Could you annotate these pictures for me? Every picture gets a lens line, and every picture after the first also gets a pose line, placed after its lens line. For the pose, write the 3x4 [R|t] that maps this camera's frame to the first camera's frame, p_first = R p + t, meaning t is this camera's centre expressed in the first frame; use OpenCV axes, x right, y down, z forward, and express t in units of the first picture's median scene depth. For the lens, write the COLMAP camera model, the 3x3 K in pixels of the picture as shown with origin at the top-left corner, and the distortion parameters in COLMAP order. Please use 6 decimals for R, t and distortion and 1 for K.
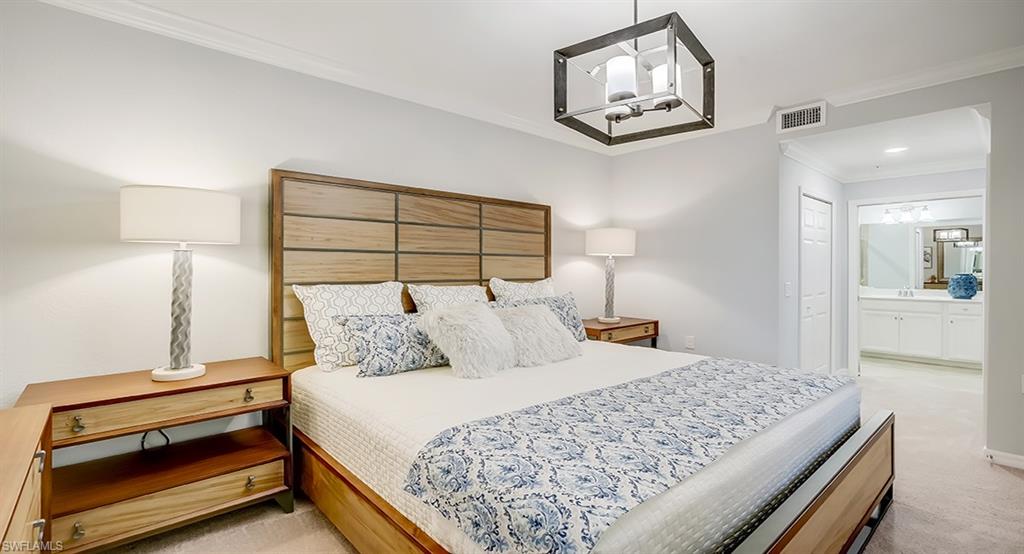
lens RADIAL K [[461.4, 0, 514.0], [0, 461.4, 272.5], [0, 0, 1]] dist [-0.005750, 0.005232]
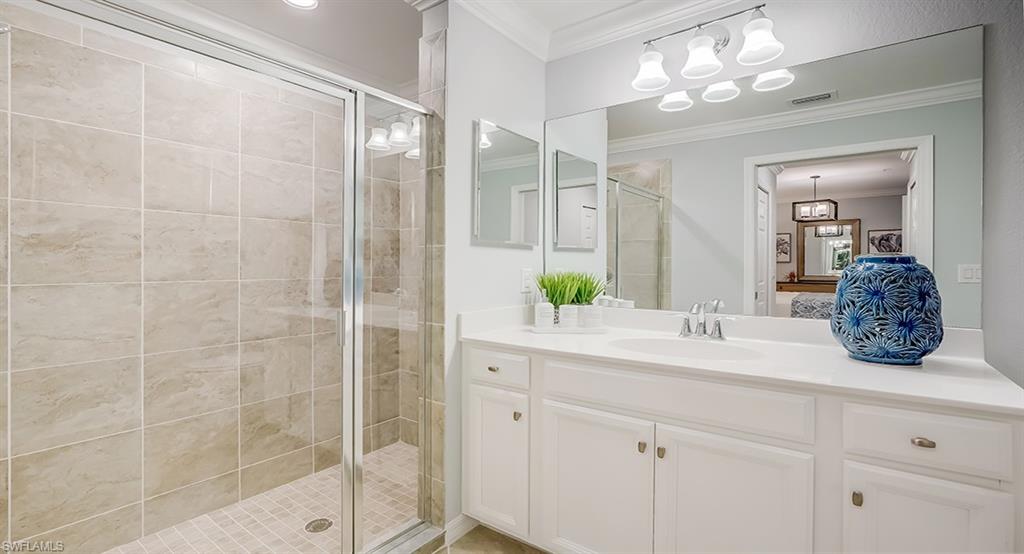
lens RADIAL K [[461.4, 0, 509.9], [0, 461.4, 272.7], [0, 0, 1]] dist [-0.005750, 0.005232]
pose [[0.982821, 0.000036, 0.184562, 0.397566], [-0.000658, 0.999994, 0.003309, 0.005618], [-0.184561, -0.003374, 0.982815, 0.432482]]
